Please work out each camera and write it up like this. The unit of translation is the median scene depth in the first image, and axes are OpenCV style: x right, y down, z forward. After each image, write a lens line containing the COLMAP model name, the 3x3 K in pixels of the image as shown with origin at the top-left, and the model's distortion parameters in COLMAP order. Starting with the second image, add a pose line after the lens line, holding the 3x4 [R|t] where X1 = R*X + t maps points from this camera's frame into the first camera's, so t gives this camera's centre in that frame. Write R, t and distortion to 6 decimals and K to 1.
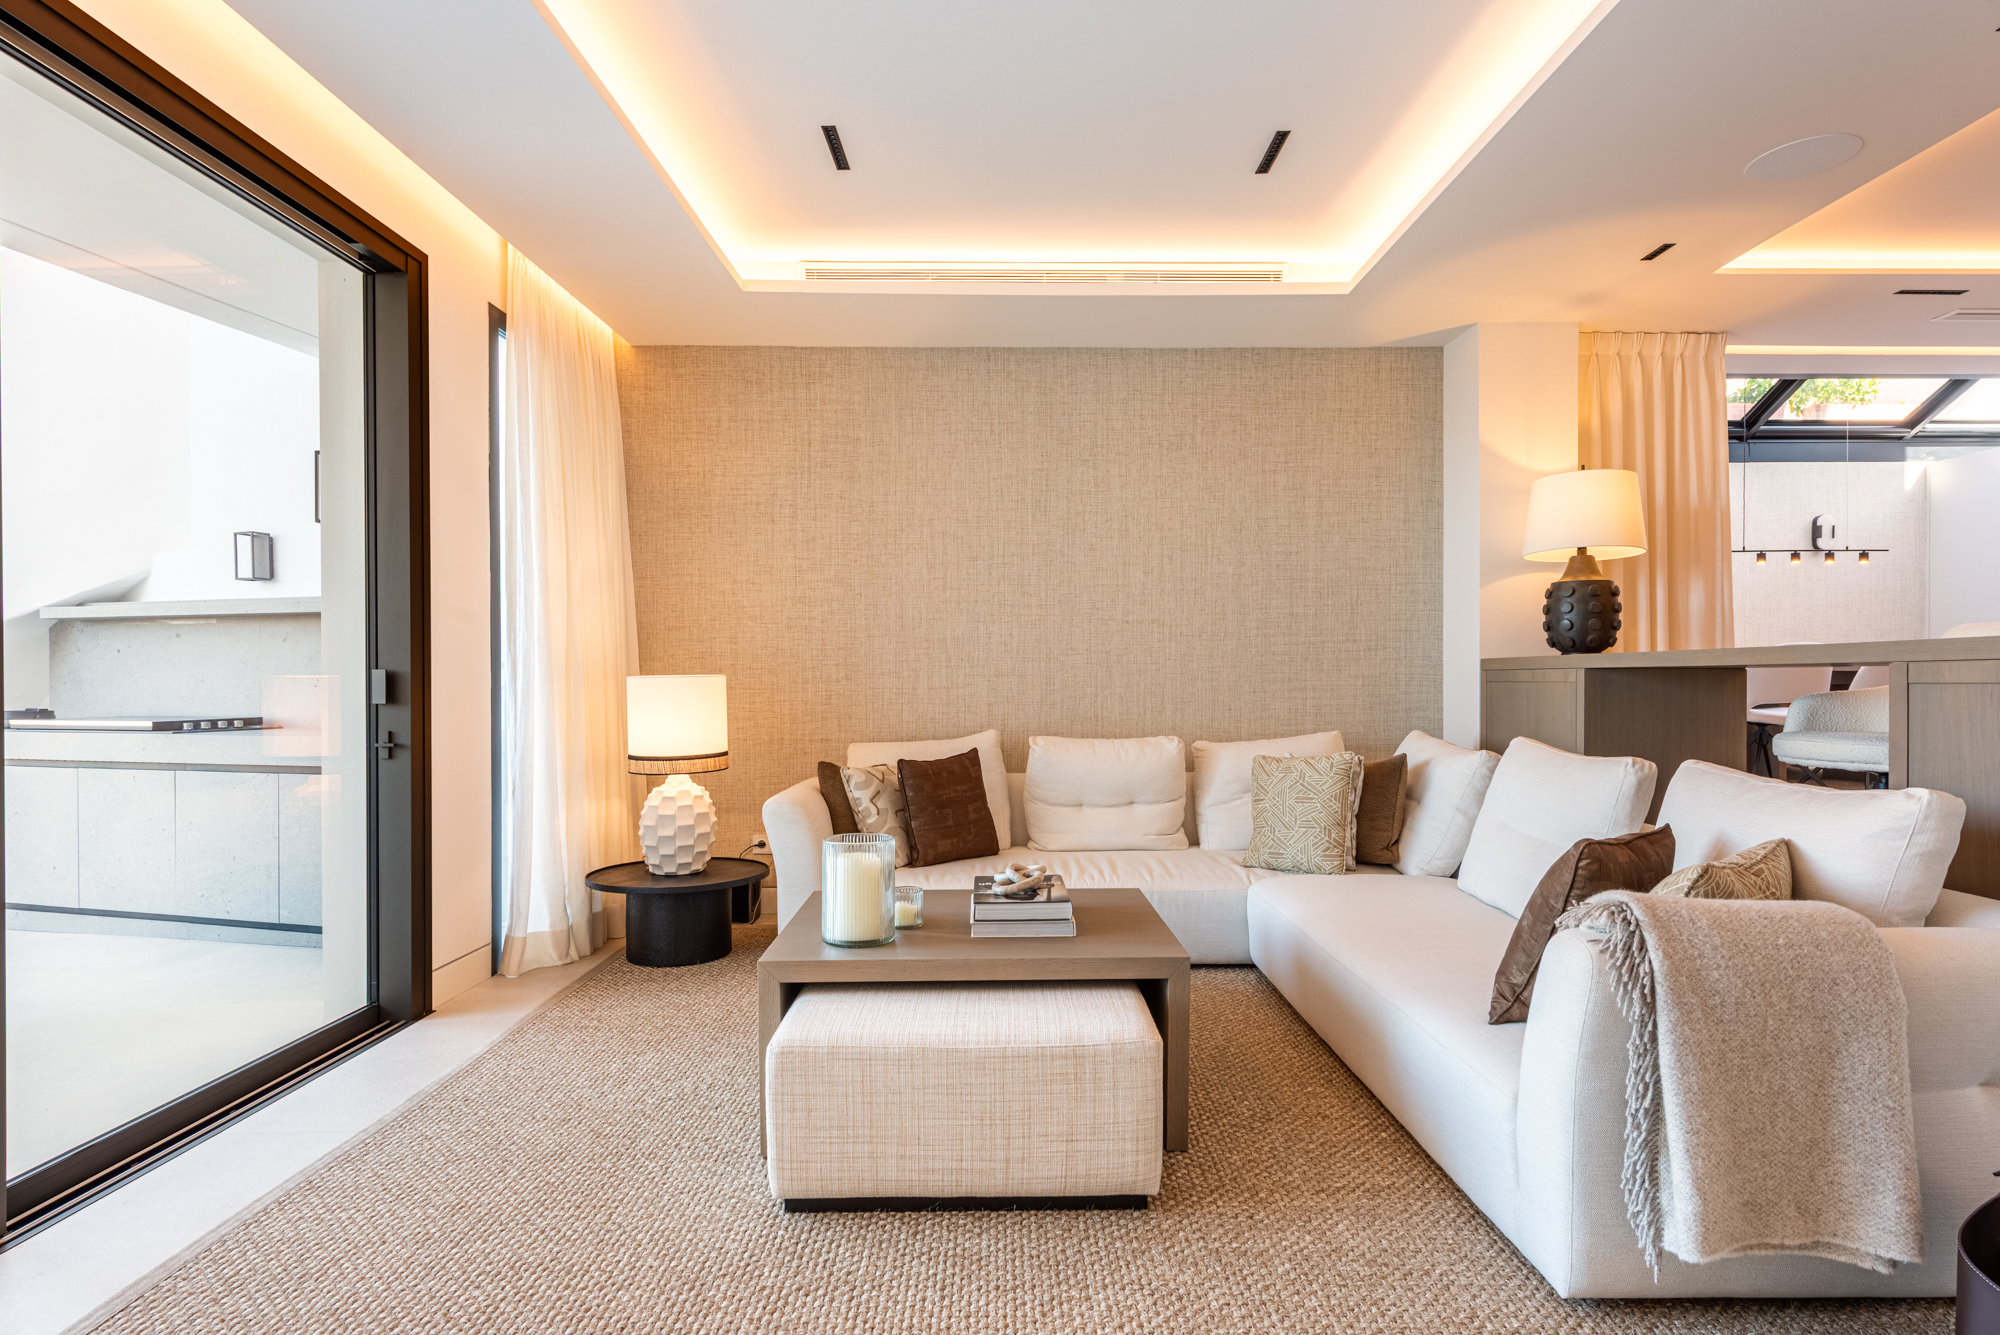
lens RADIAL K [[1043.4, 0, 994.5], [0, 1043.4, 691.2], [0, 0, 1]] dist [0.020865, -0.000881]
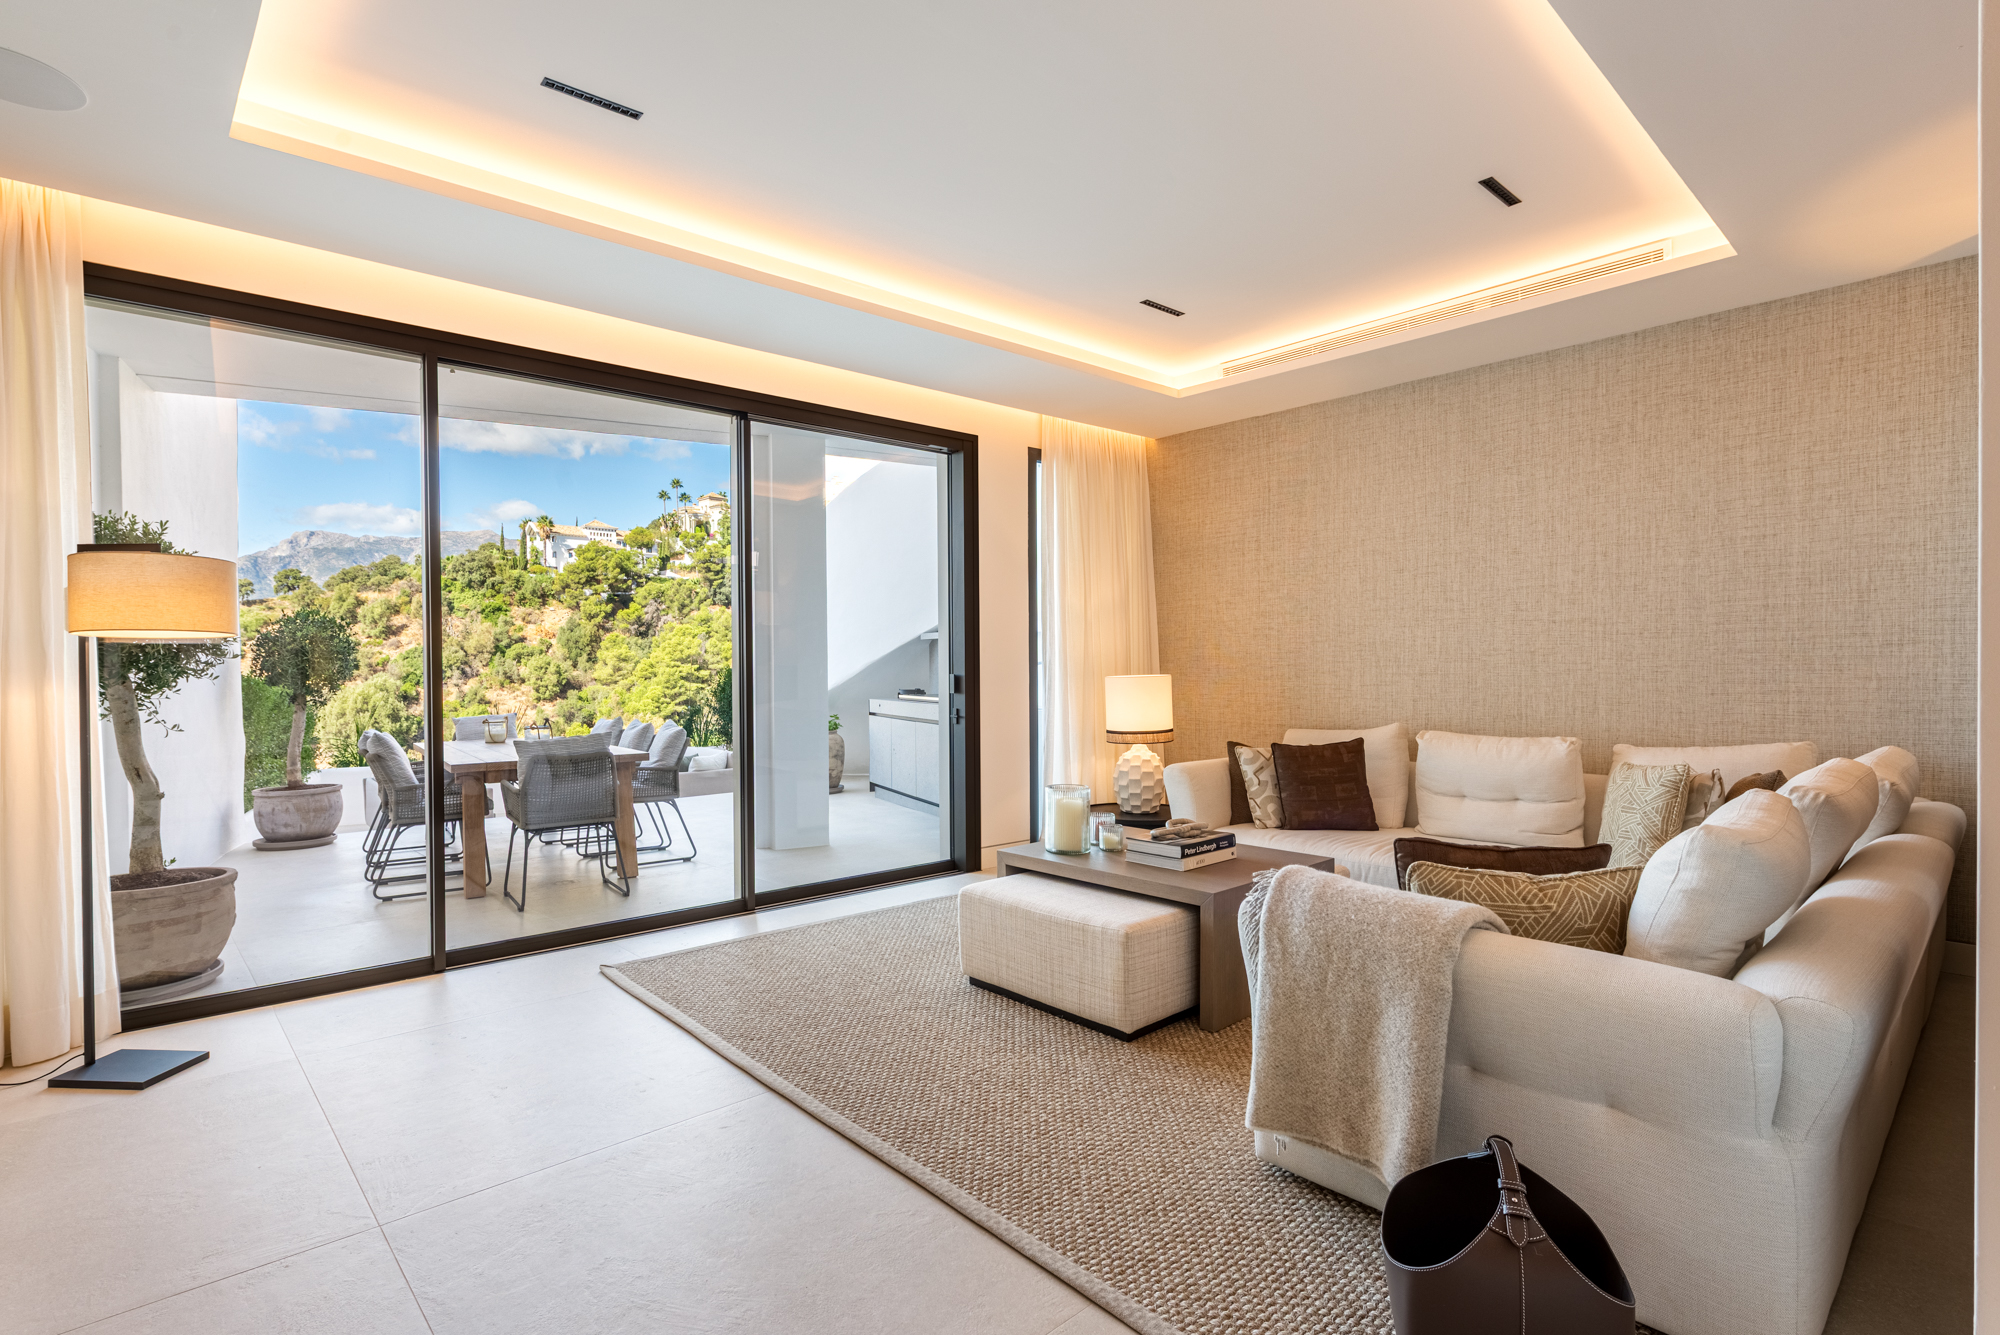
lens RADIAL K [[954.8, 0, 964.3], [0, 954.8, 677.8], [0, 0, 1]] dist [0.011510, -0.000696]
pose [[0.654245, 0.007698, -0.756243, 0.456688], [-0.001841, 0.999961, 0.008587, -0.019358], [0.756280, -0.004226, 0.654234, -0.035256]]
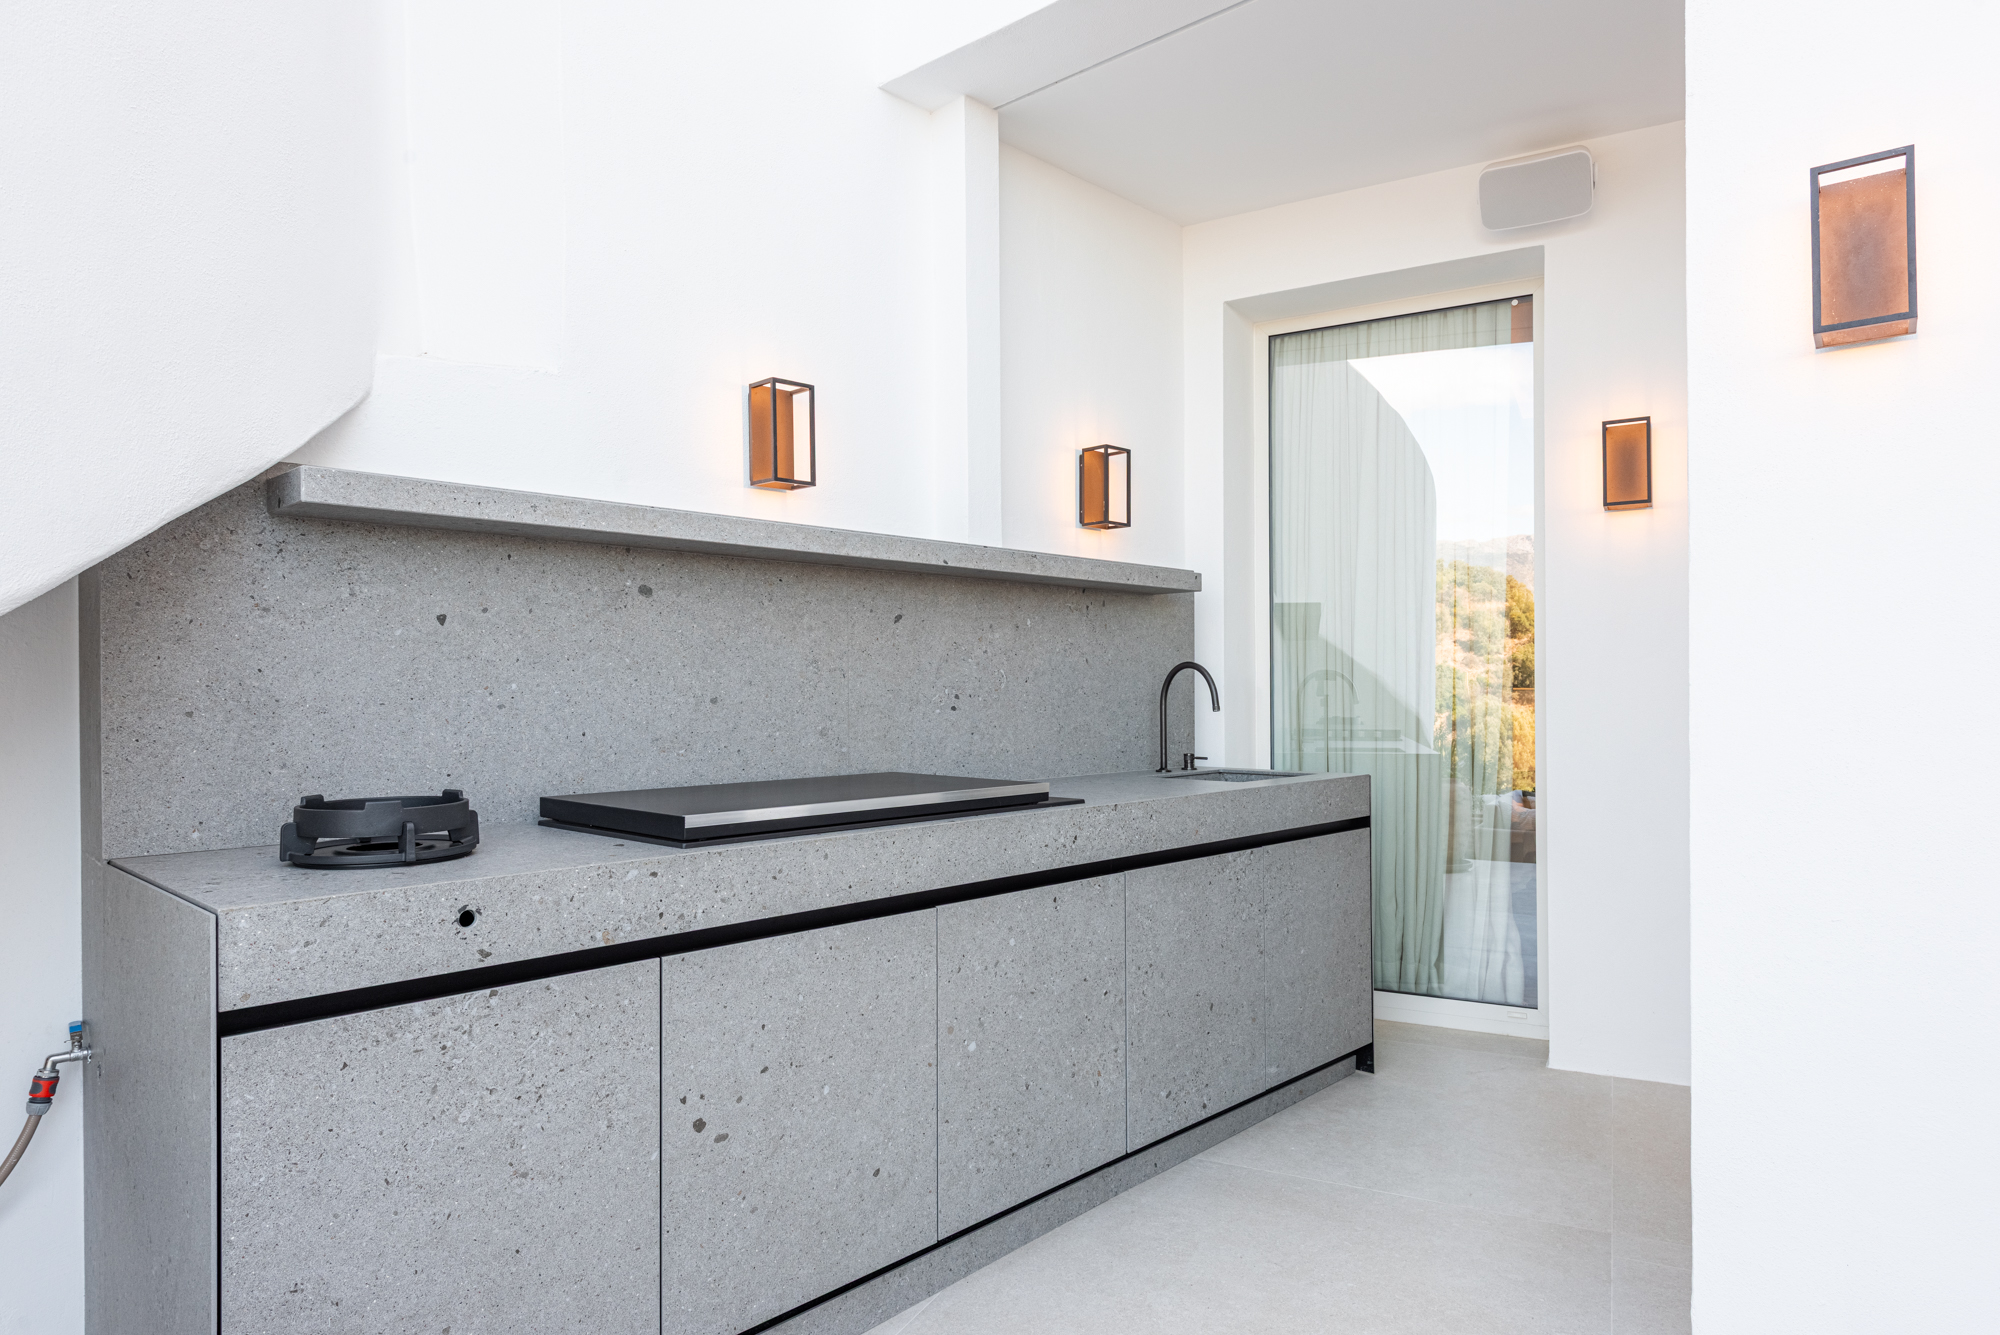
lens RADIAL K [[1210.5, 0, 1000.0], [0, 1210.5, 667.5], [0, 0, 1]] dist [0.002294, -0.030908]
pose [[0.454143, 0.014247, 0.890815, -1.241837], [0.012309, 0.999676, -0.022264, -0.012005], [-0.890844, 0.021076, 0.453821, 0.728386]]
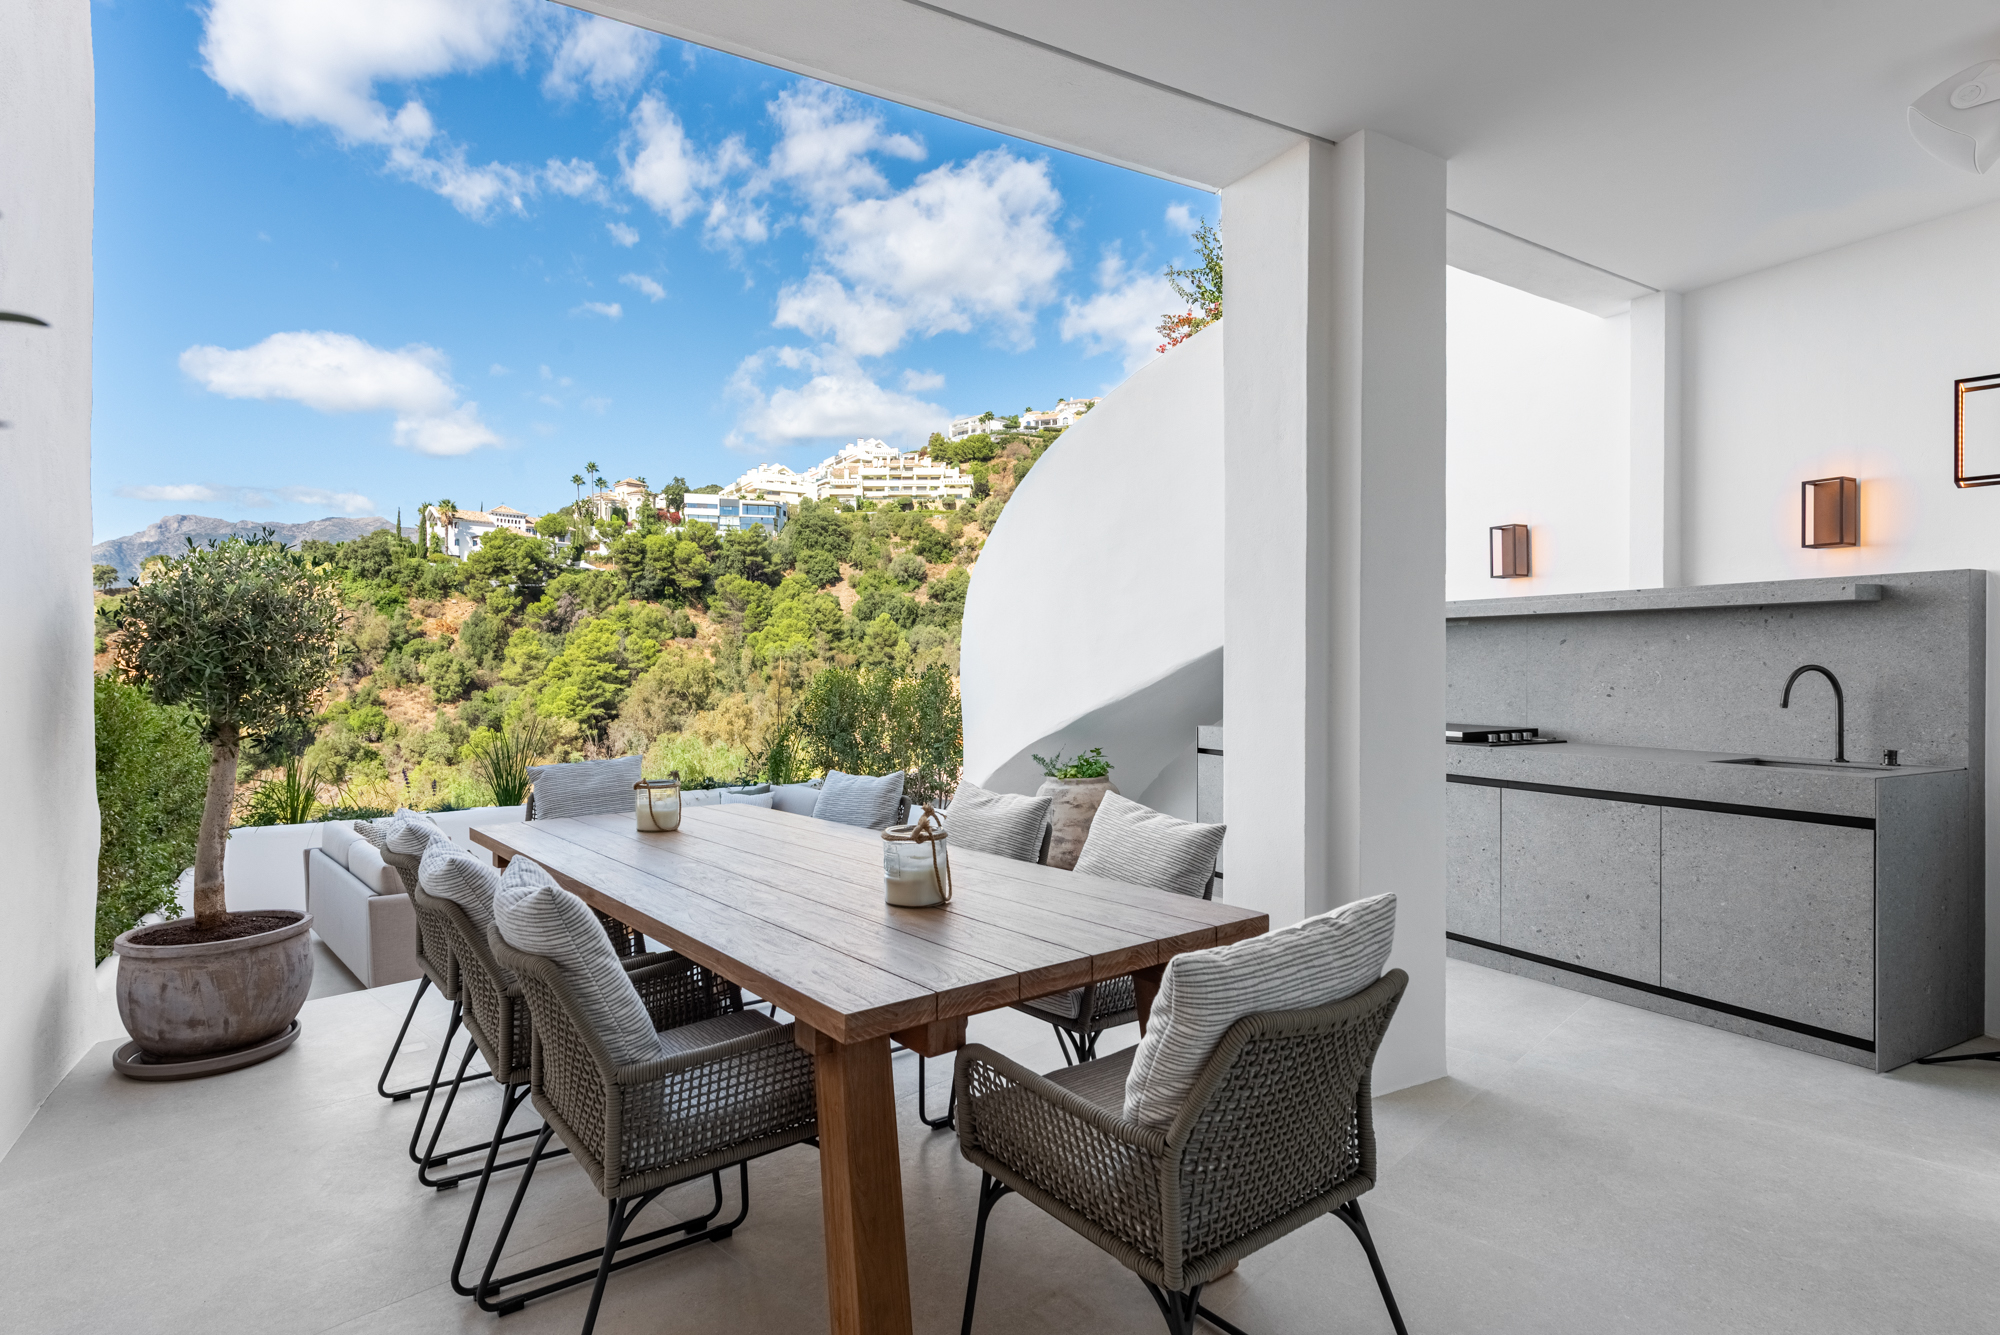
lens RADIAL K [[1006.2, 0, 928.8], [0, 1006.2, 667.9], [0, 0, 1]] dist [0.012376, -0.001171]
pose [[0.683527, 0.003903, -0.729914, -0.440864], [-0.009497, 0.999949, -0.003547, -0.019976], [0.729863, 0.009356, 0.683529, 0.029639]]
